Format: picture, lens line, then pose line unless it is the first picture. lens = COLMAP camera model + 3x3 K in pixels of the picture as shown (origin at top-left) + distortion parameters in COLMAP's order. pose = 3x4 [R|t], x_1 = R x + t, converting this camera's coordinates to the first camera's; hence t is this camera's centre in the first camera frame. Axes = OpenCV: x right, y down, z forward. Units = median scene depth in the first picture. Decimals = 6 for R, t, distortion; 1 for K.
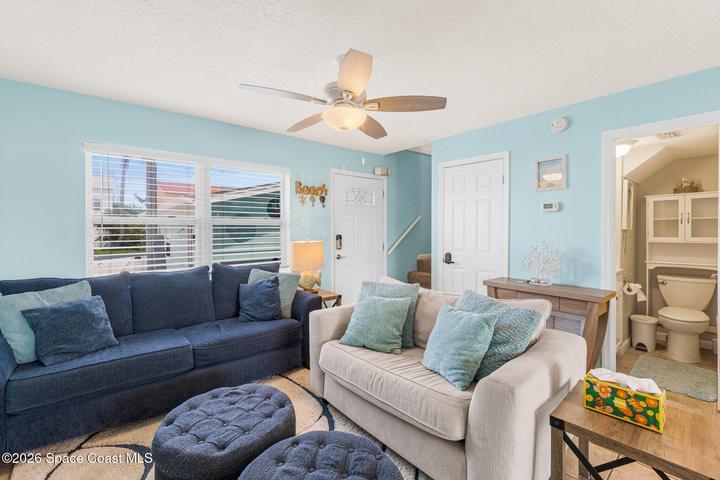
lens RADIAL K [[314.2, 0, 359.8], [0, 314.2, 230.2], [0, 0, 1]] dist [0.002965, 0.000228]
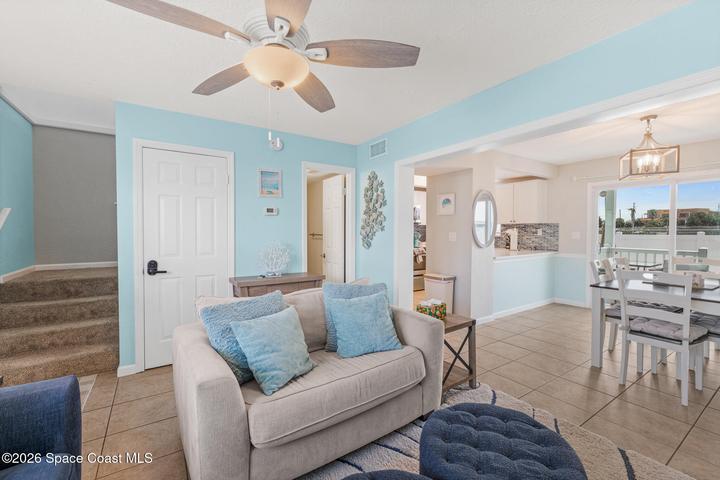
lens RADIAL K [[305.6, 0, 355.0], [0, 305.6, 236.0], [0, 0, 1]] dist [0.002496, 0.000083]
pose [[0.117767, -0.017271, 0.992891, -0.405768], [0.003979, 0.999849, 0.016921, 0.001927], [-0.993033, 0.001958, 0.117818, 0.426654]]
